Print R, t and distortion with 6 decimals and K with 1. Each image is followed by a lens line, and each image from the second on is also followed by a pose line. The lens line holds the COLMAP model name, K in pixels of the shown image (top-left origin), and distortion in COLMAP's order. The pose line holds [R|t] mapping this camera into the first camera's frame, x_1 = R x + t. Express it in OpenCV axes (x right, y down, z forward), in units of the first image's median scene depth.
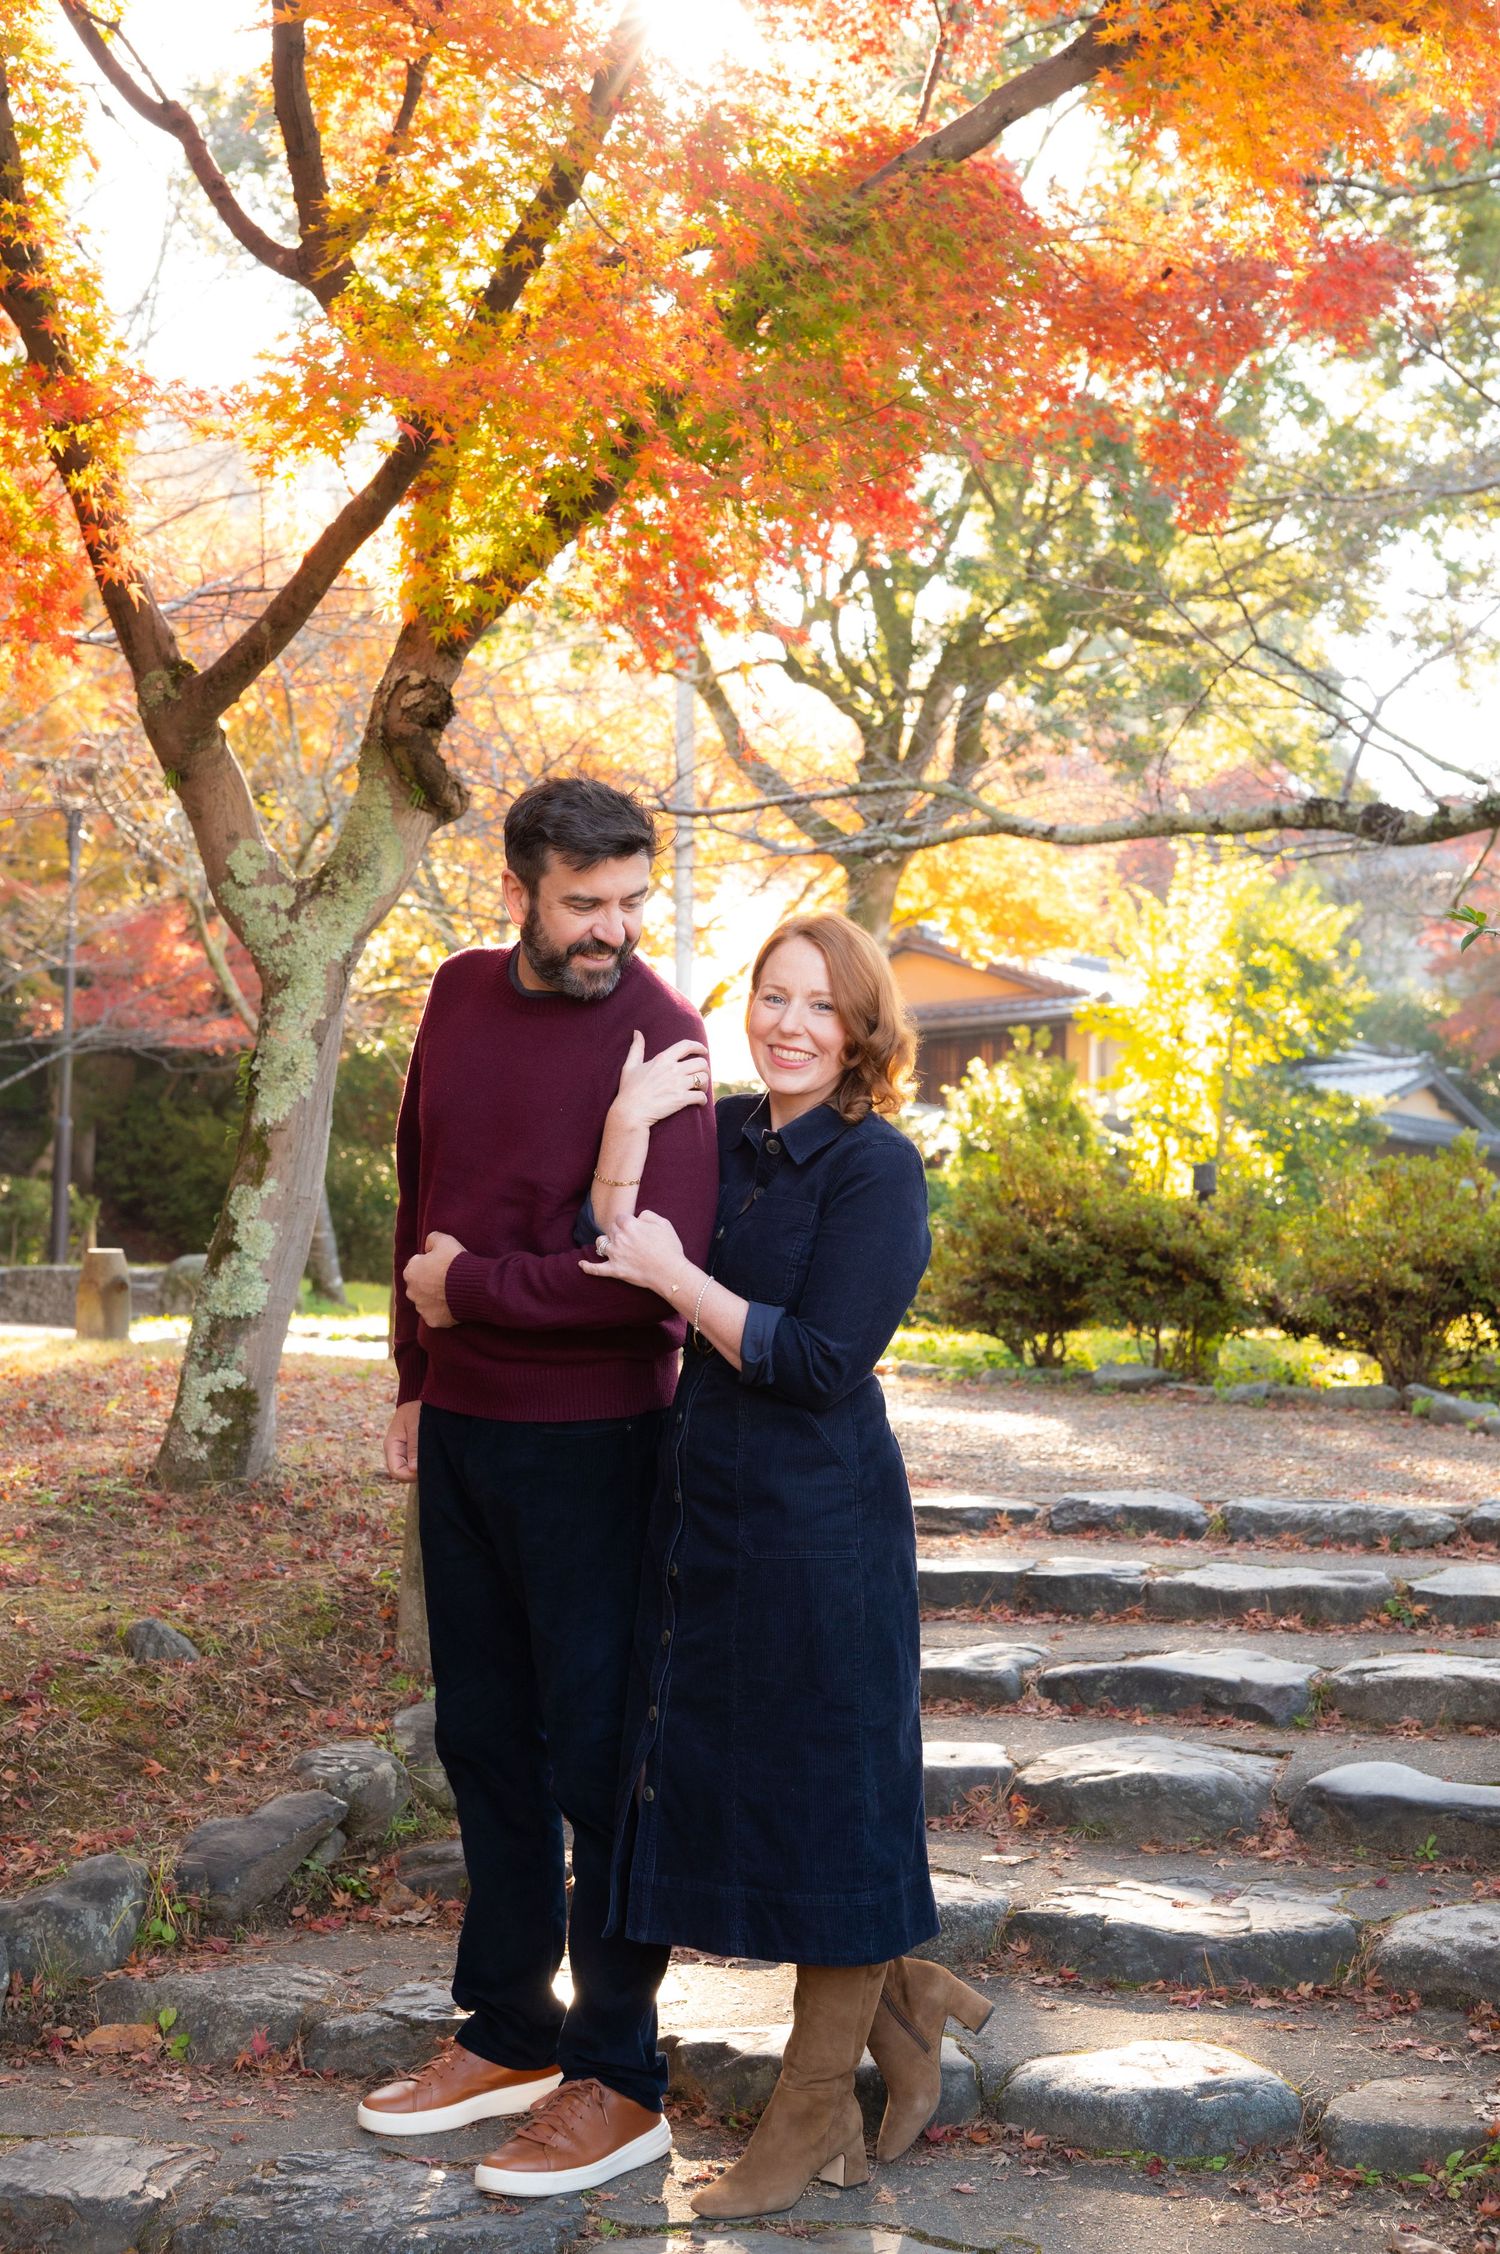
lens RADIAL K [[3070.5, 0, 751.7], [0, 3070.5, 1115.6], [0, 0, 1]] dist [-0.005115, -0.185016]
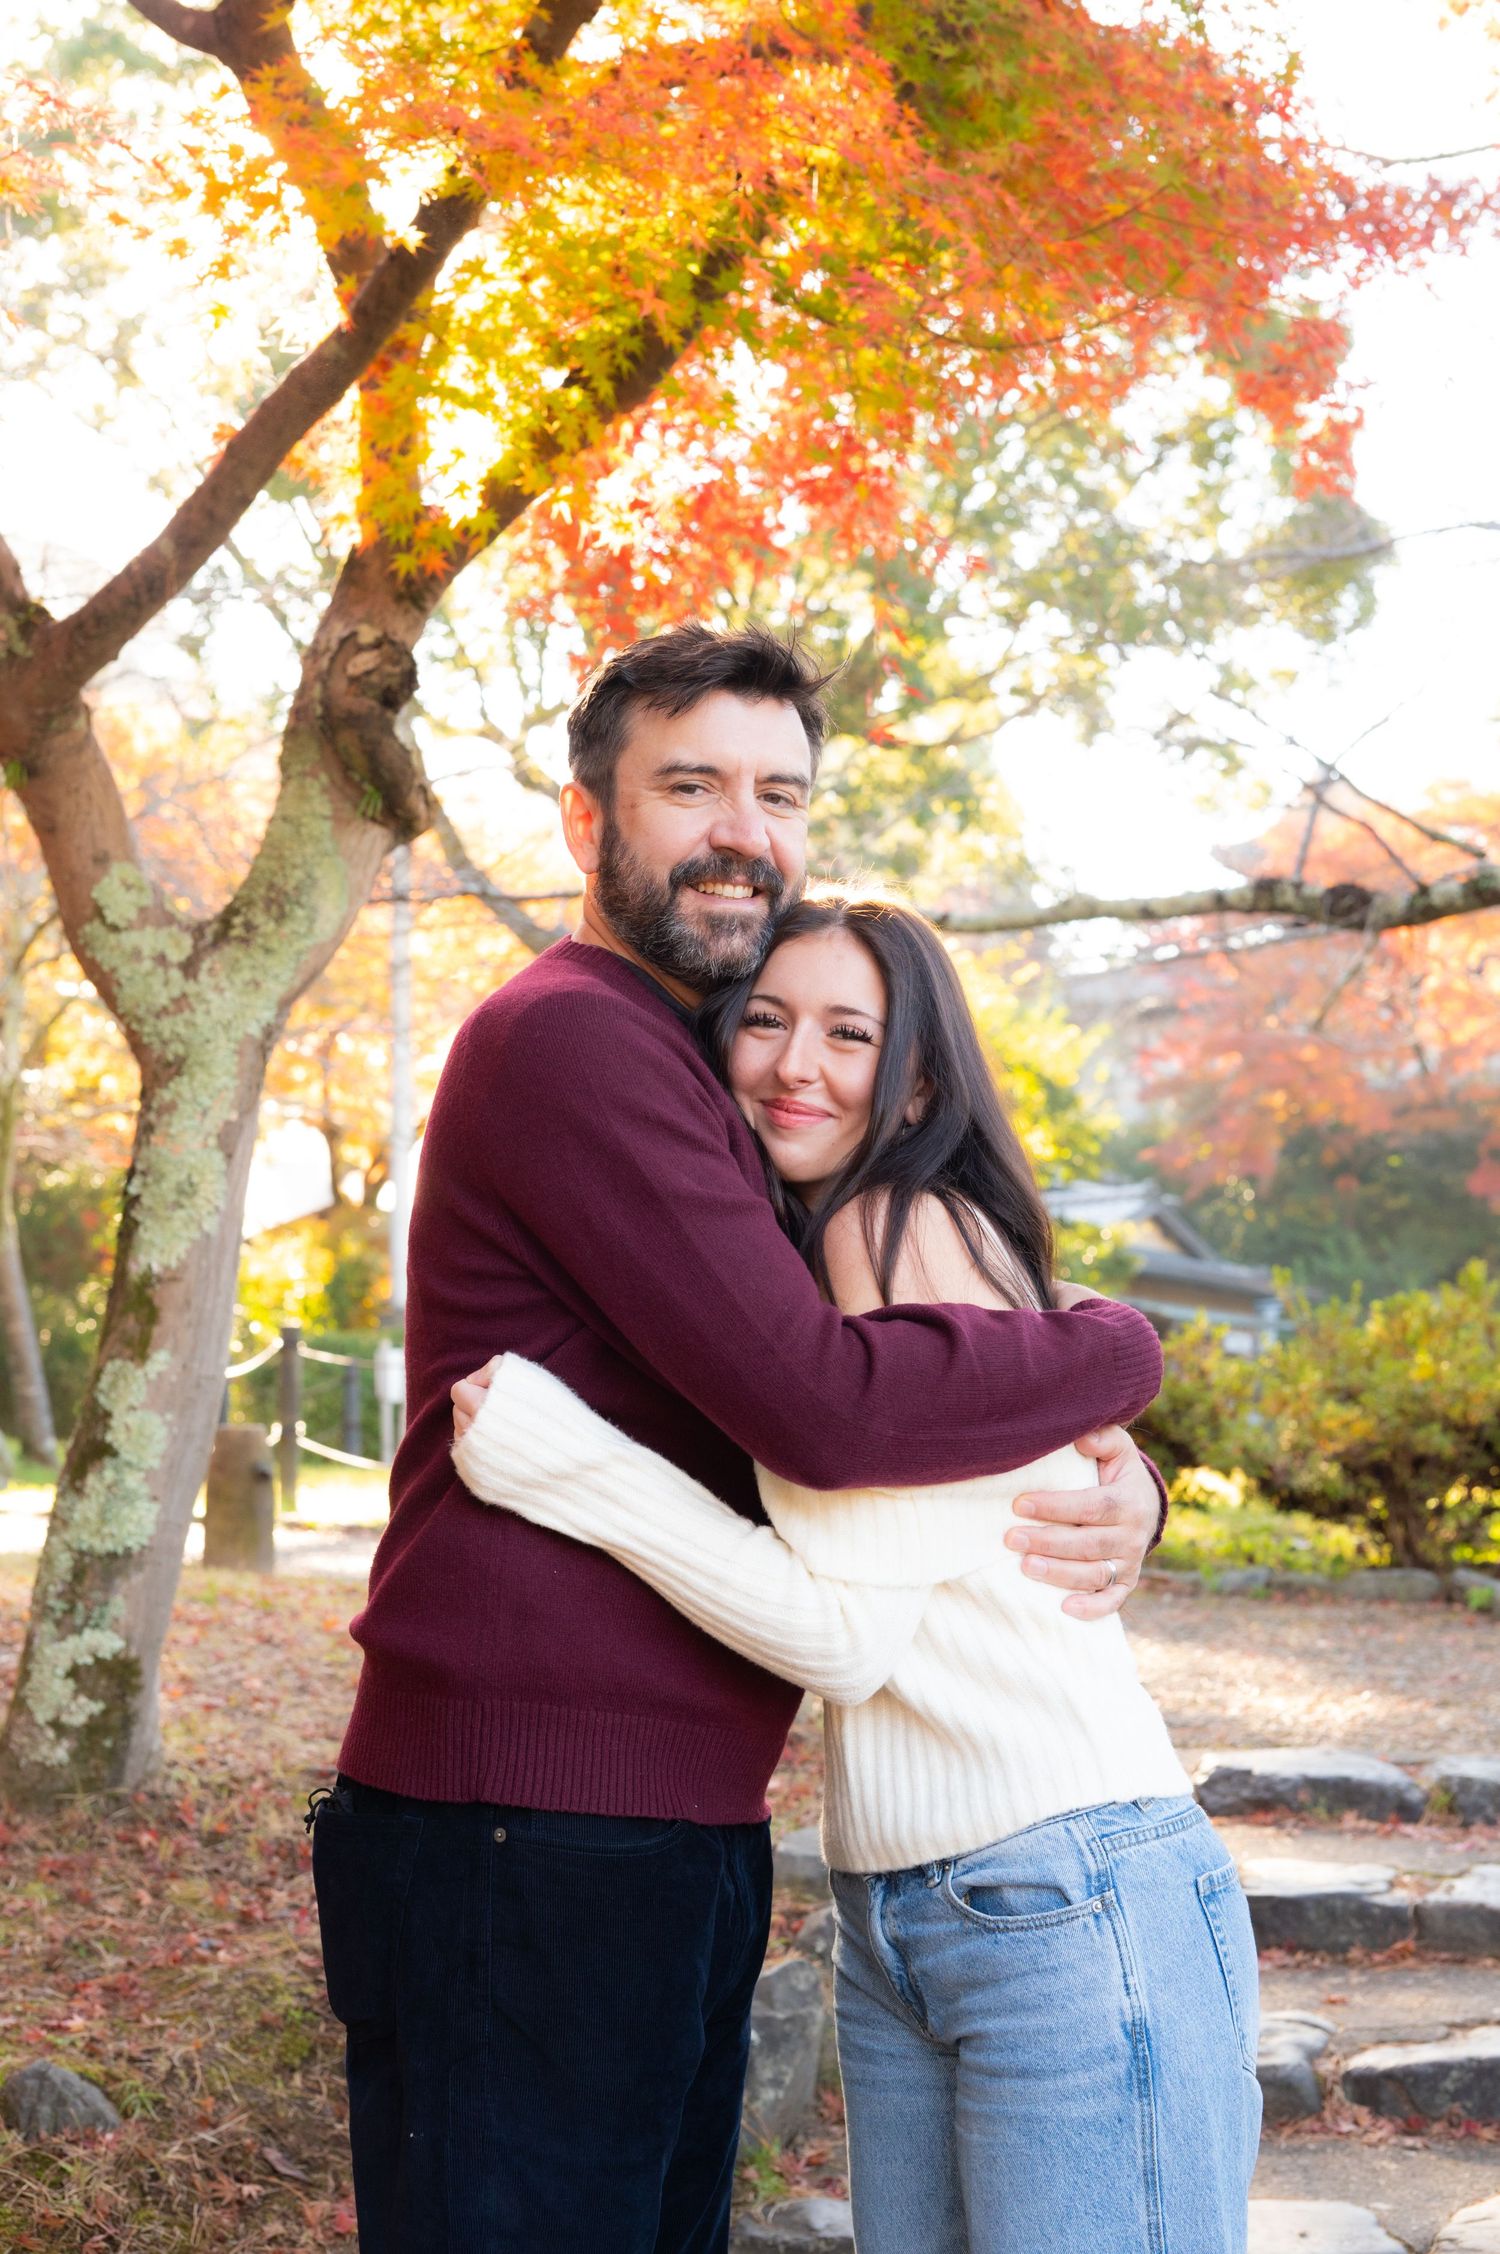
lens RADIAL K [[3075.9, 0, 747.3], [0, 3075.9, 1122.1], [0, 0, 1]] dist [-0.009140, -0.131004]
pose [[0.993822, -0.003625, 0.110927, -0.102442], [0.008235, 0.999120, -0.041125, -0.001232], [-0.110680, 0.041785, 0.992977, 0.298190]]
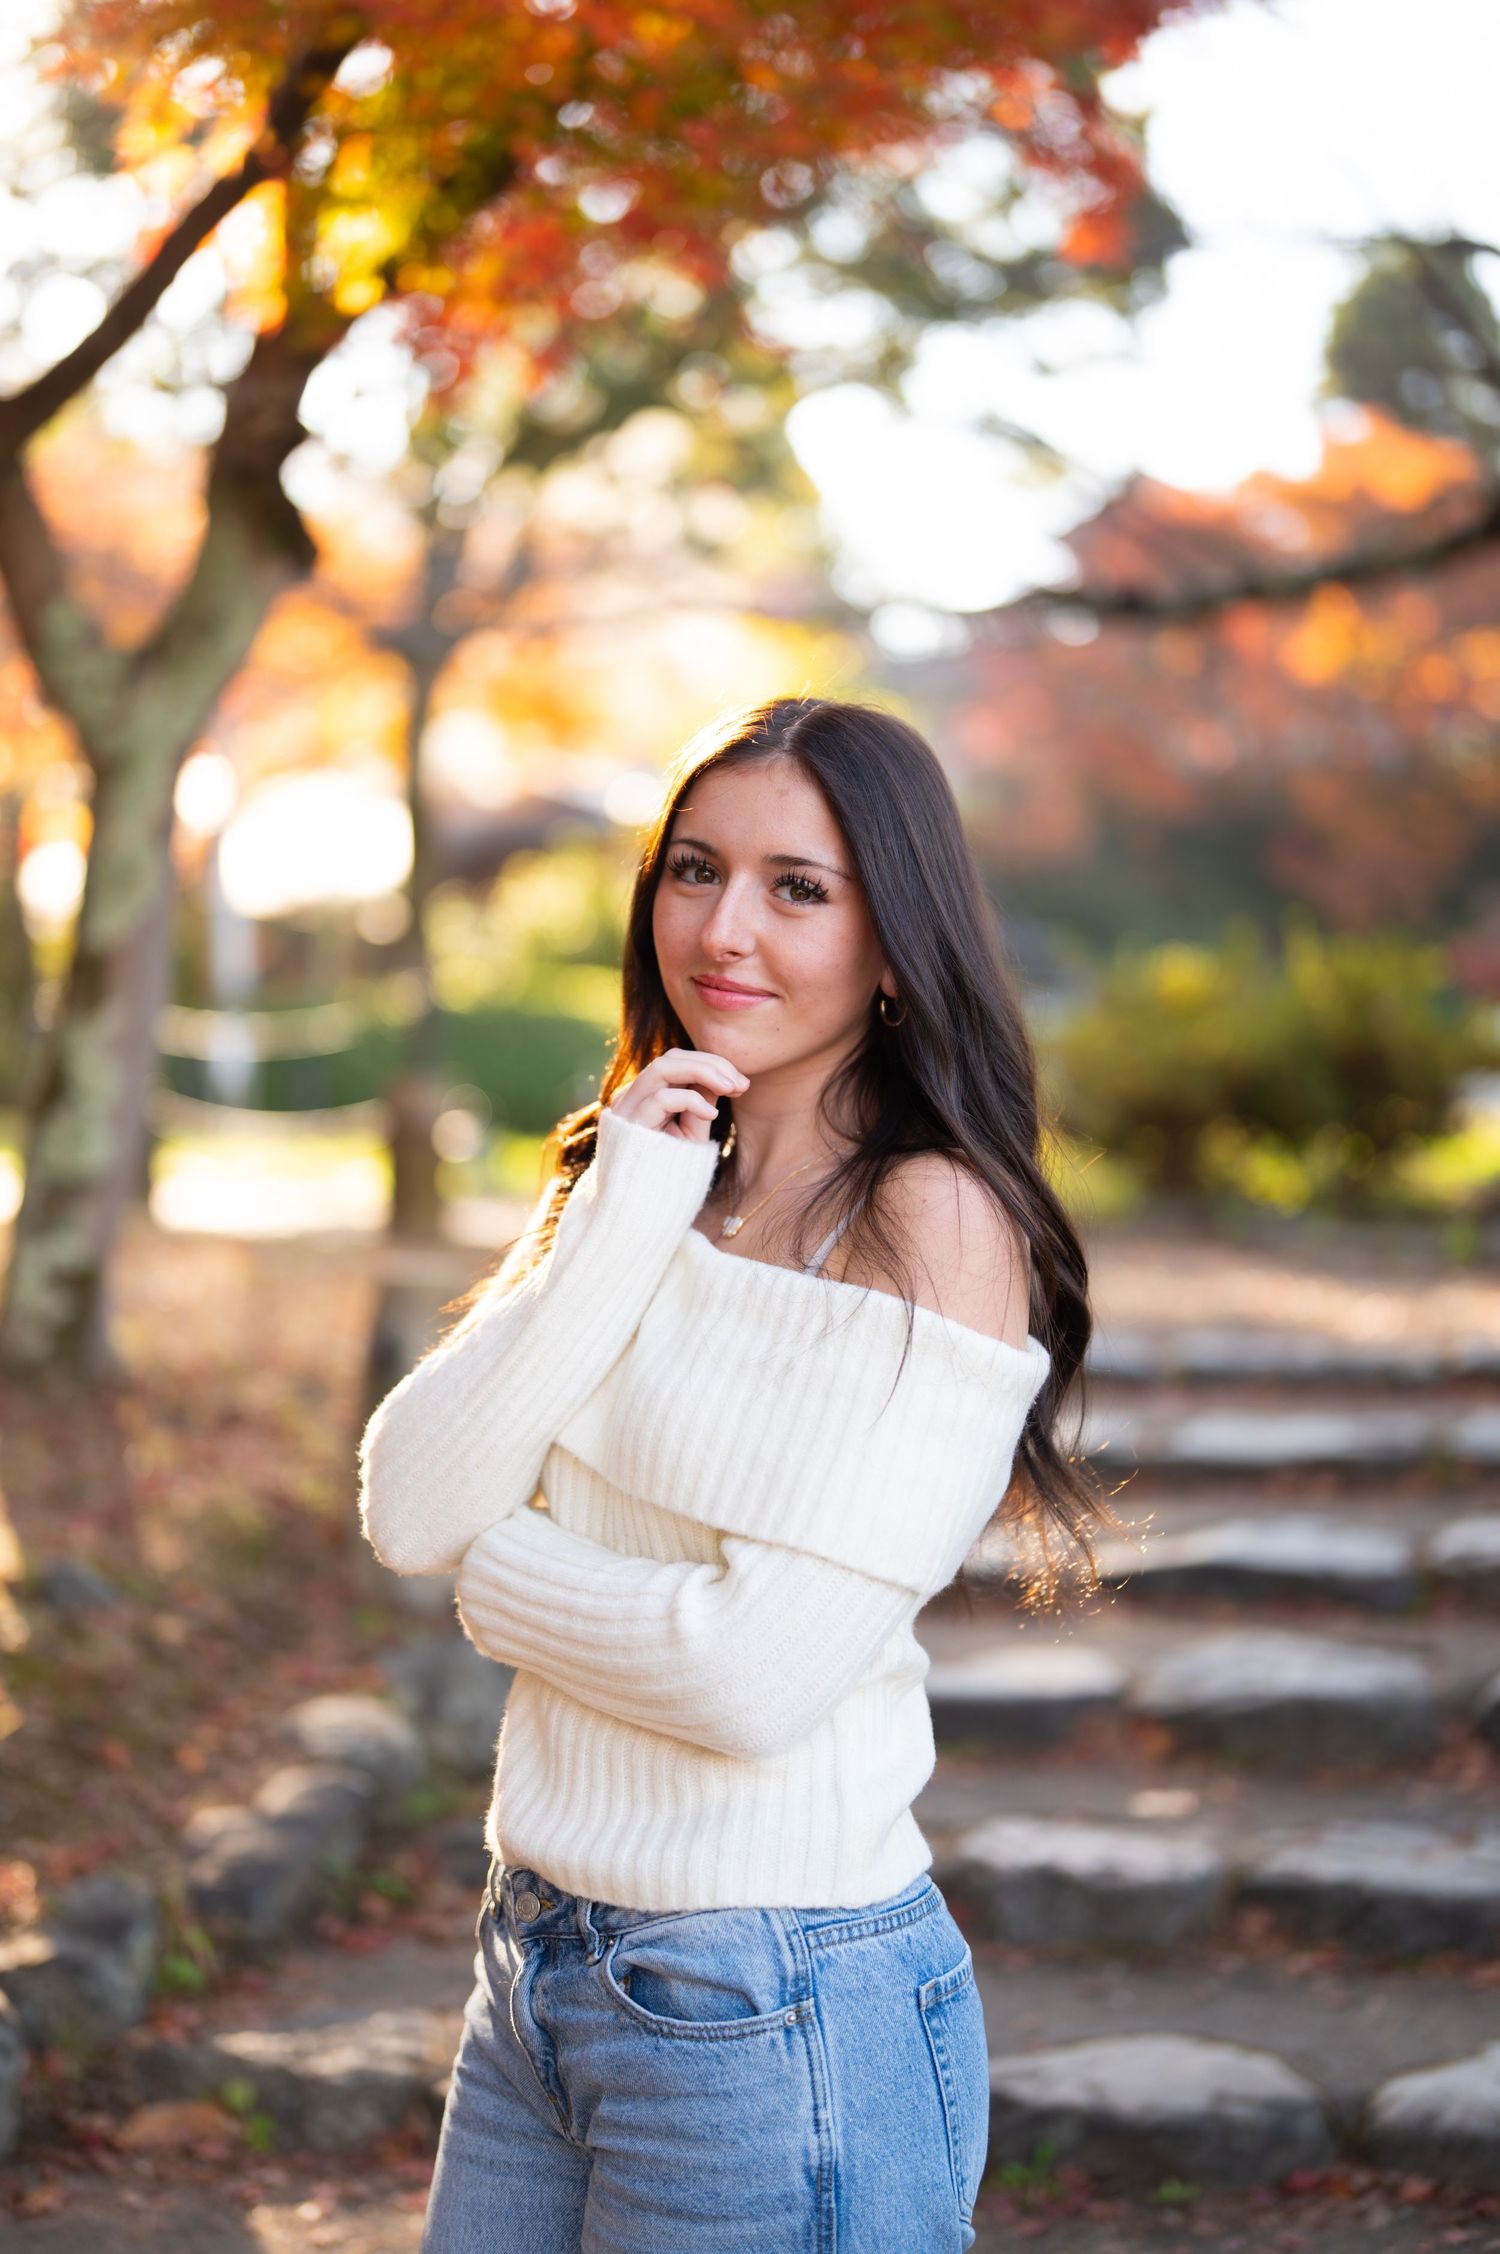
lens RADIAL K [[3075.9, 0, 747.3], [0, 3075.9, 1122.1], [0, 0, 1]] dist [-0.009140, -0.131004]
pose [[0.985327, -0.025596, 0.168745, -0.128913], [0.015007, 0.997854, 0.063730, 0.000667], [-0.170014, -0.060263, 0.983597, 0.156486]]
